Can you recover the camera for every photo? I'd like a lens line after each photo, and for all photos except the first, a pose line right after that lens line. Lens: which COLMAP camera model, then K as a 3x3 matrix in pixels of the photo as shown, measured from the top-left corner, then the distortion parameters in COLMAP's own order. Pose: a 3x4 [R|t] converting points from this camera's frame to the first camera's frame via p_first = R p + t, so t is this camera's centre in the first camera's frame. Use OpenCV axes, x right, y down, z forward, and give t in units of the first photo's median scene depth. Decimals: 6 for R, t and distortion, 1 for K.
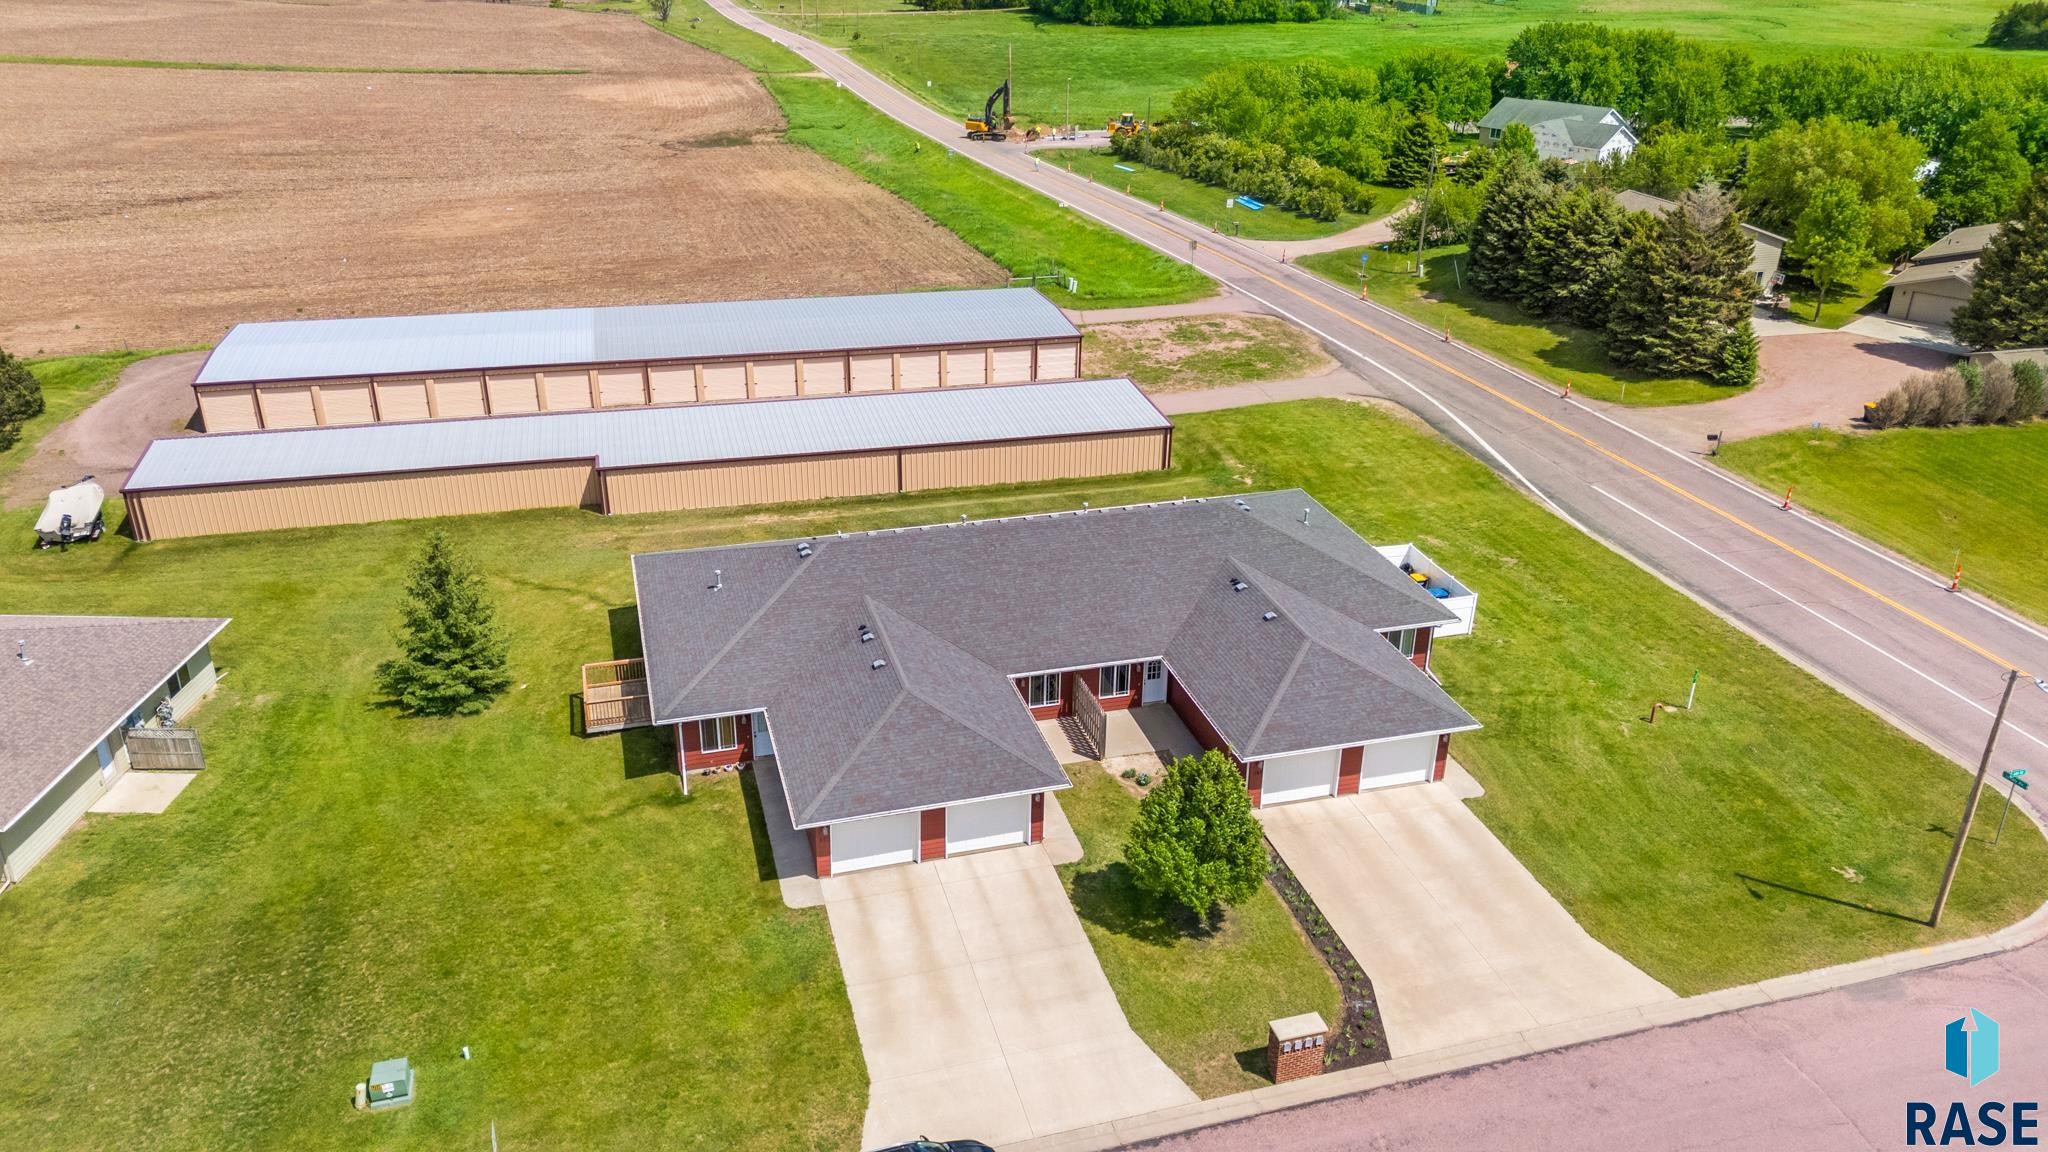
lens RADIAL K [[1497.6, 0, 1027.6], [0, 1497.6, 570.9], [0, 0, 1]] dist [0.077451, -0.081867]
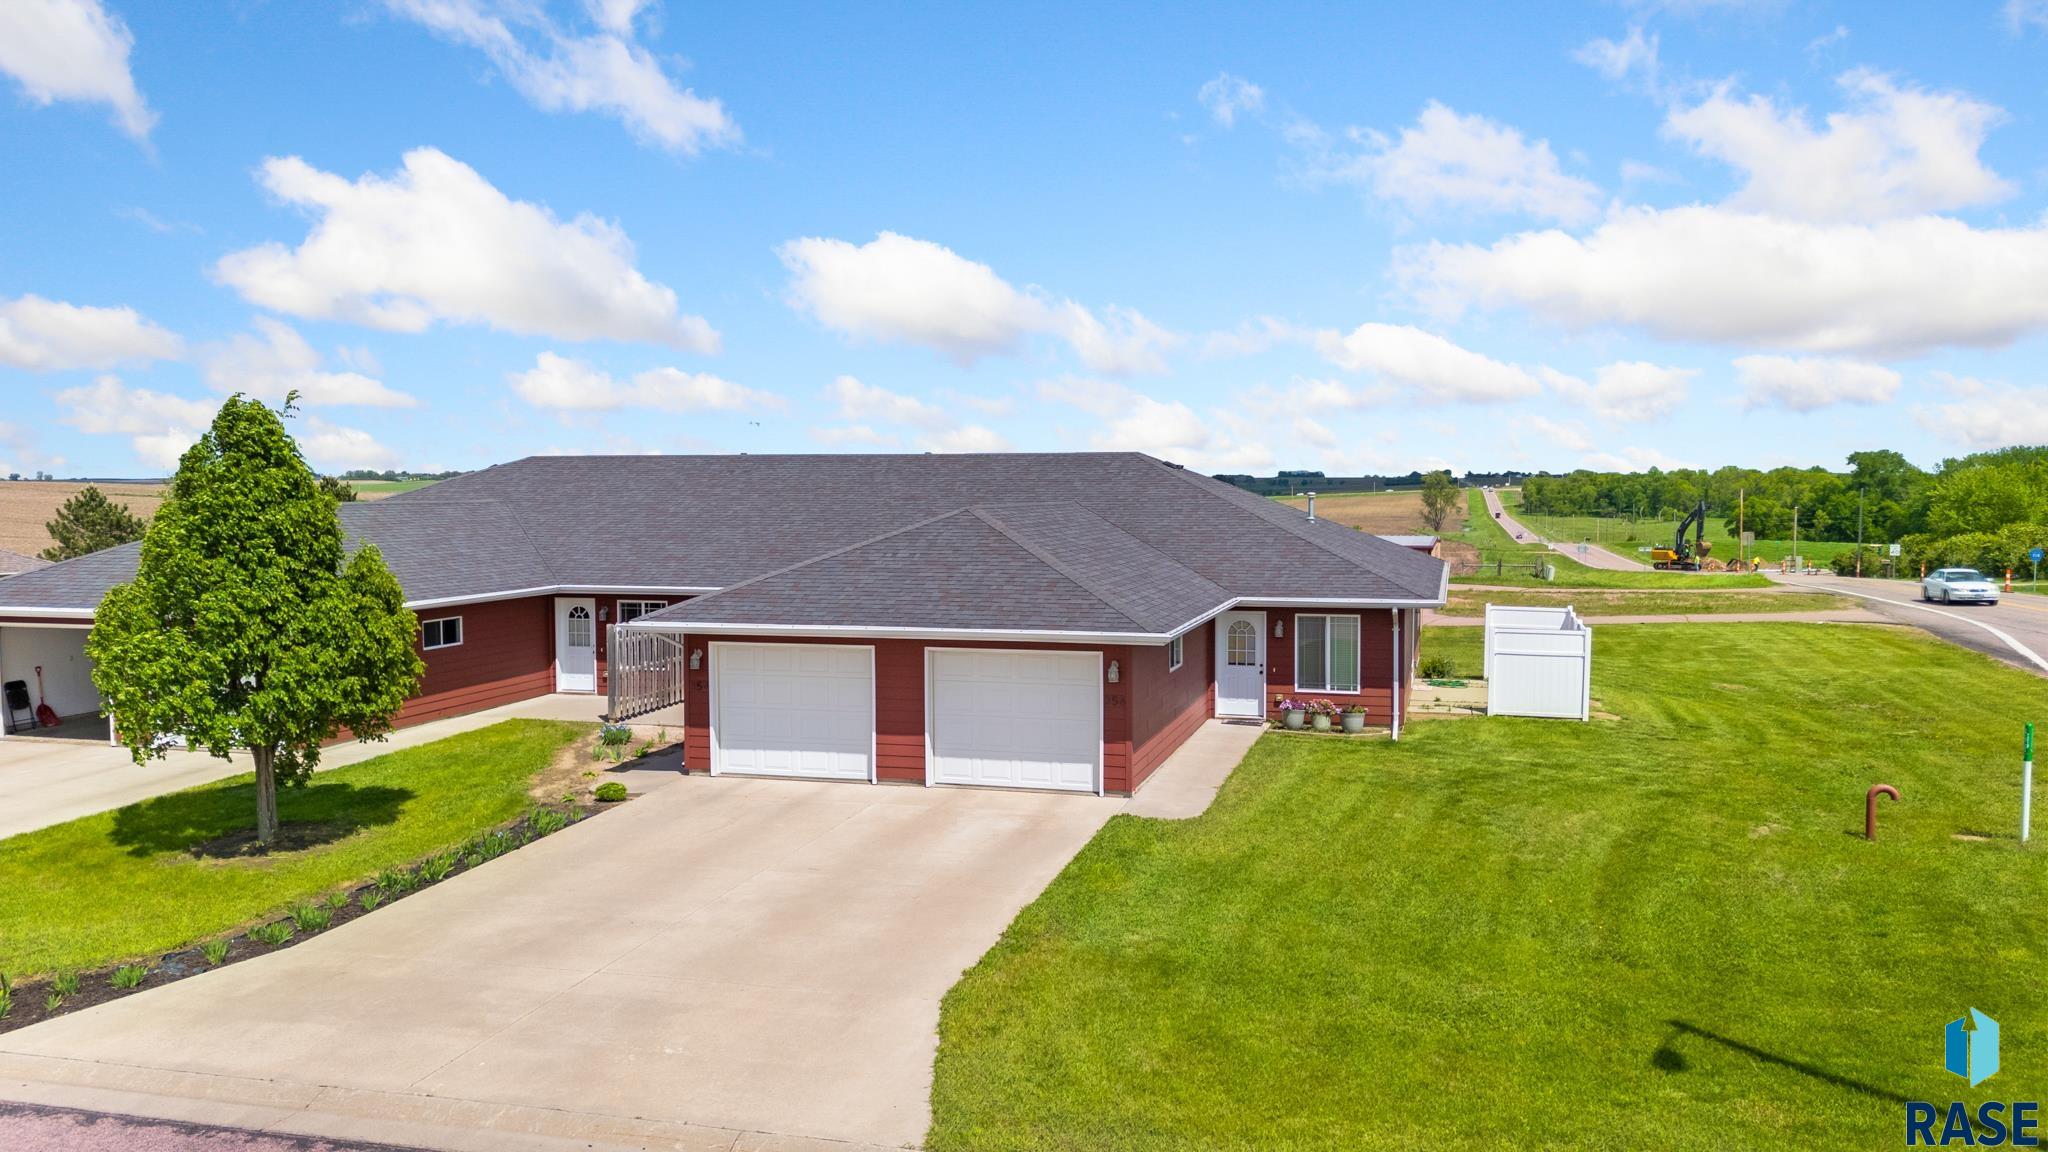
lens RADIAL K [[1497.6, 0, 1027.6], [0, 1497.6, 570.9], [0, 0, 1]] dist [0.077451, -0.081867]
pose [[0.846385, 0.011186, -0.532453, 0.488741], [-0.207855, 0.927429, -0.310920, 0.223561], [0.490335, 0.373831, 0.787288, 0.645047]]
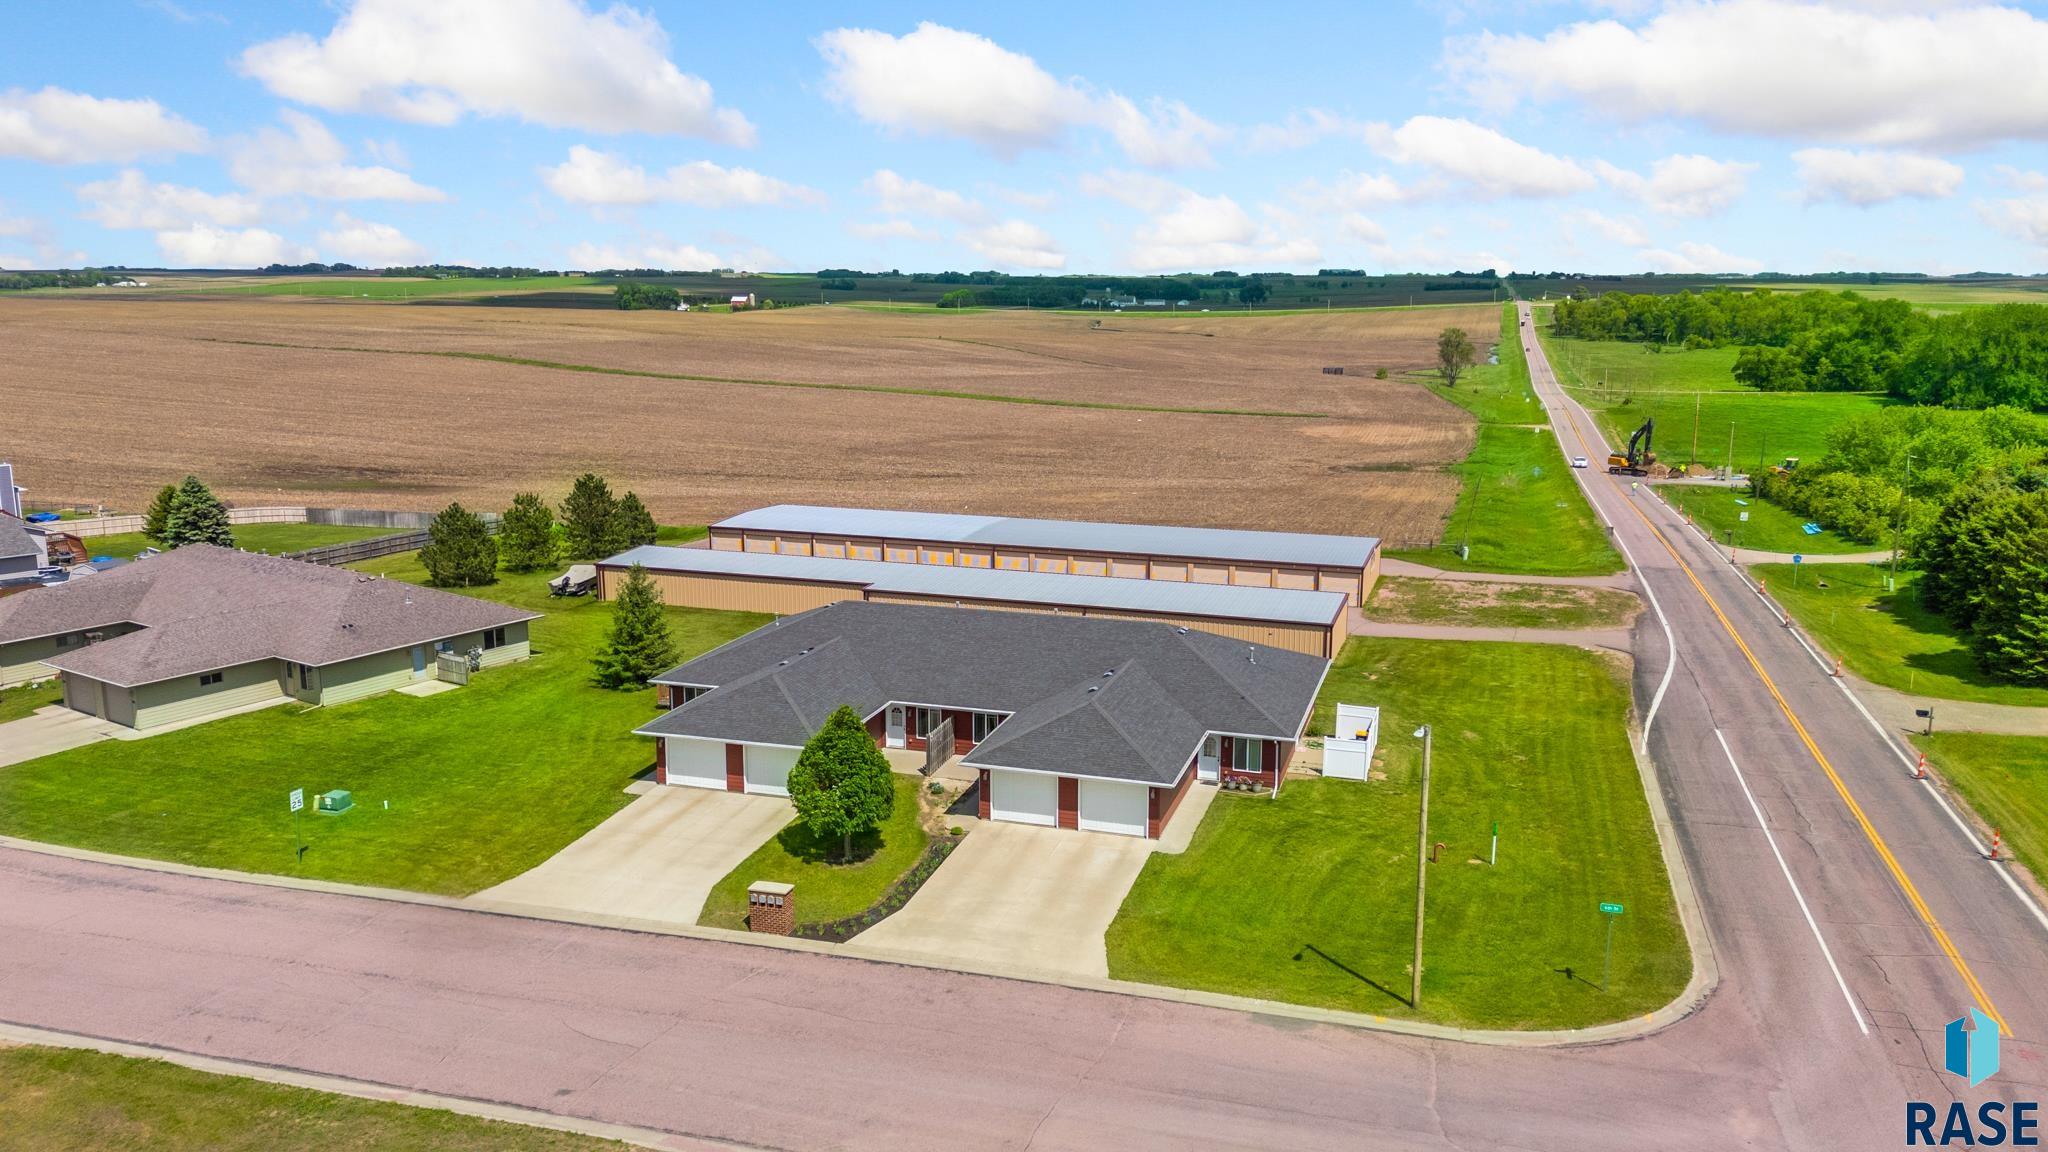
lens RADIAL K [[1497.6, 0, 1027.6], [0, 1497.6, 570.9], [0, 0, 1]] dist [0.077451, -0.081867]
pose [[0.834595, 0.092768, -0.542996, 0.799484], [-0.222645, 0.958425, -0.178469, 0.172455], [0.503865, 0.269845, 0.820551, -0.012463]]
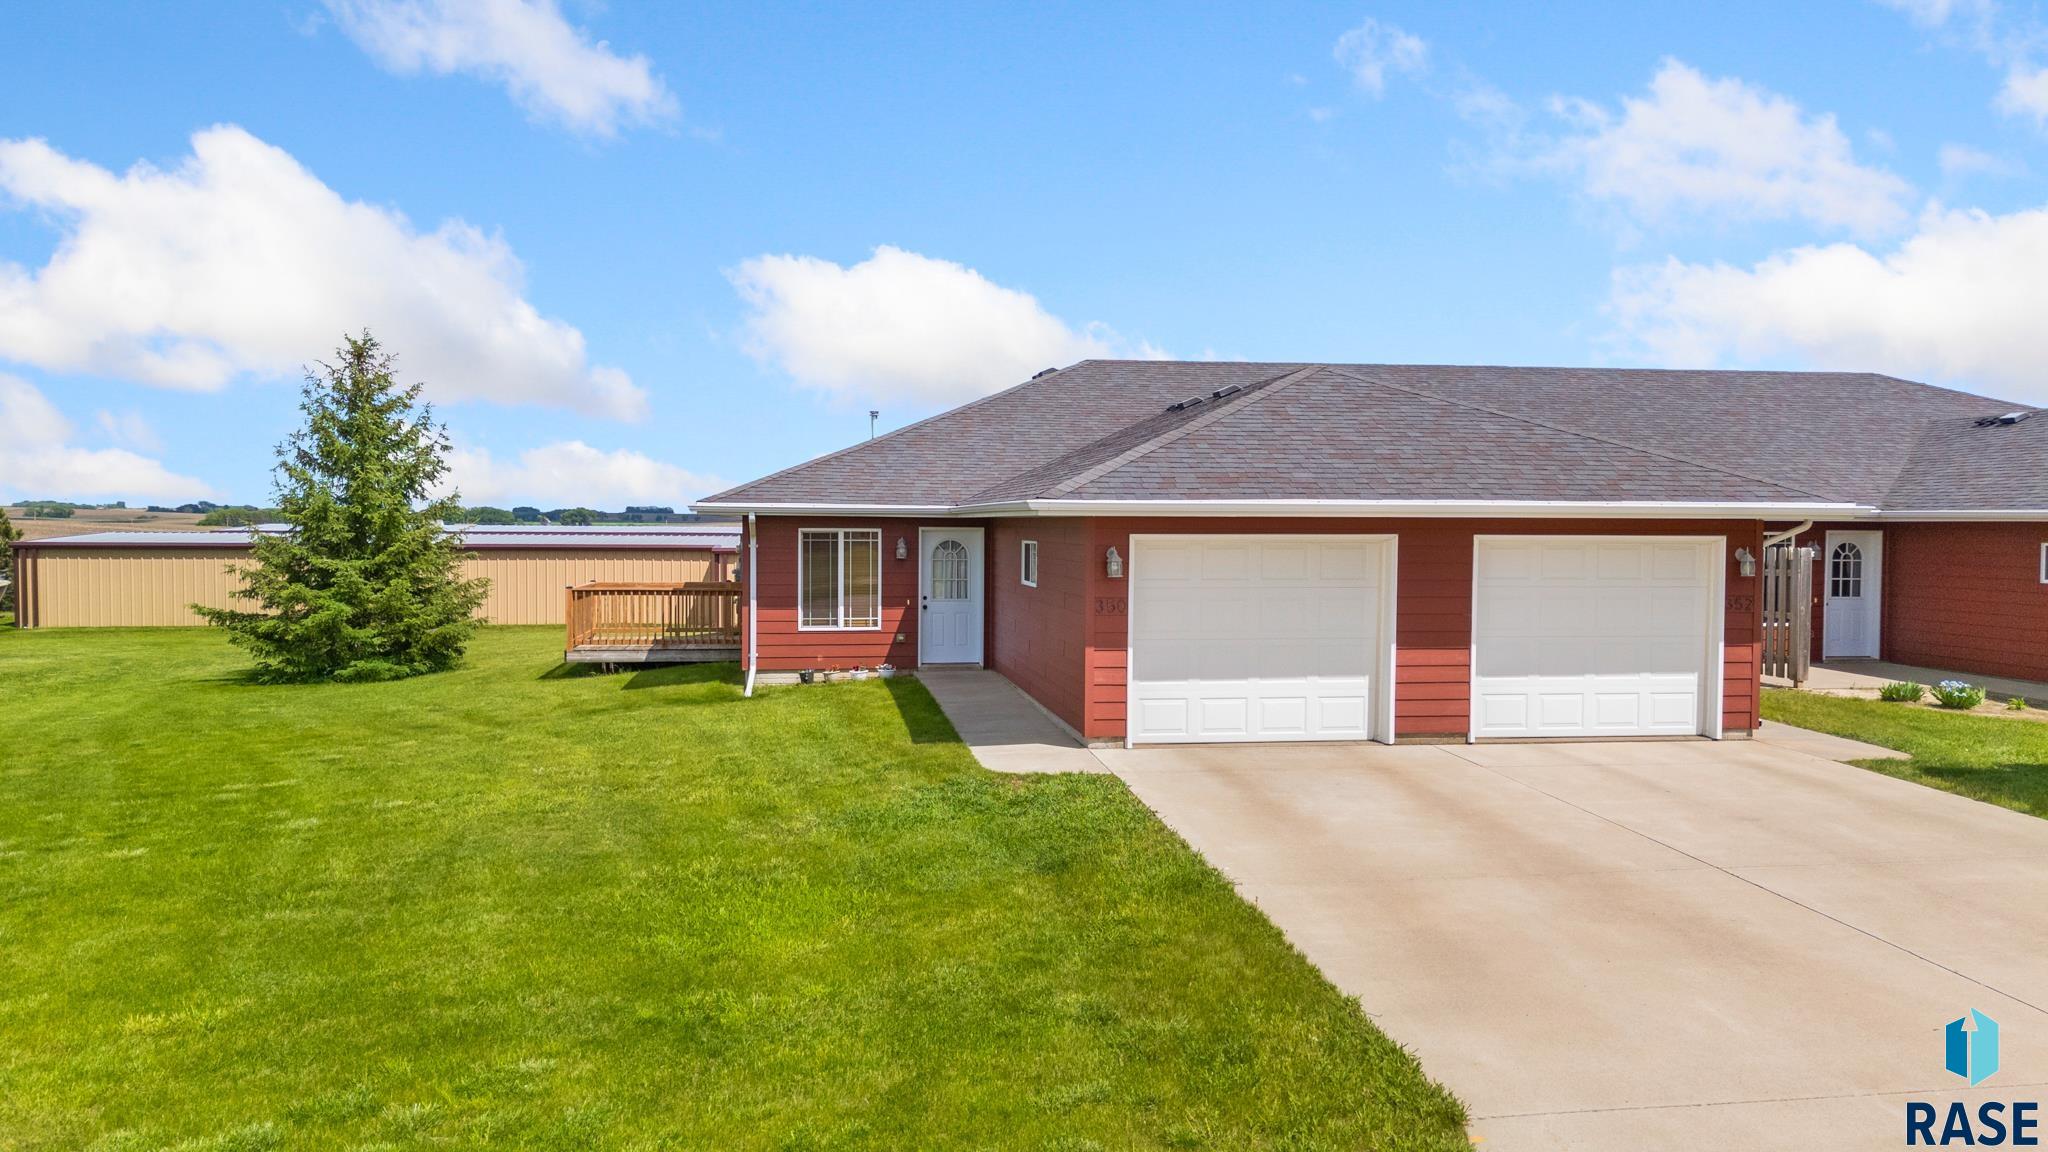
lens RADIAL K [[1498.0, 0, 1019.5], [0, 1498.0, 577.0], [0, 0, 1]] dist [0.104011, -0.132754]
pose [[0.990894, -0.007685, -0.134421, -0.100506], [-0.045042, 0.921926, -0.384738, 0.271183], [0.126883, 0.387289, 0.913186, 0.629498]]
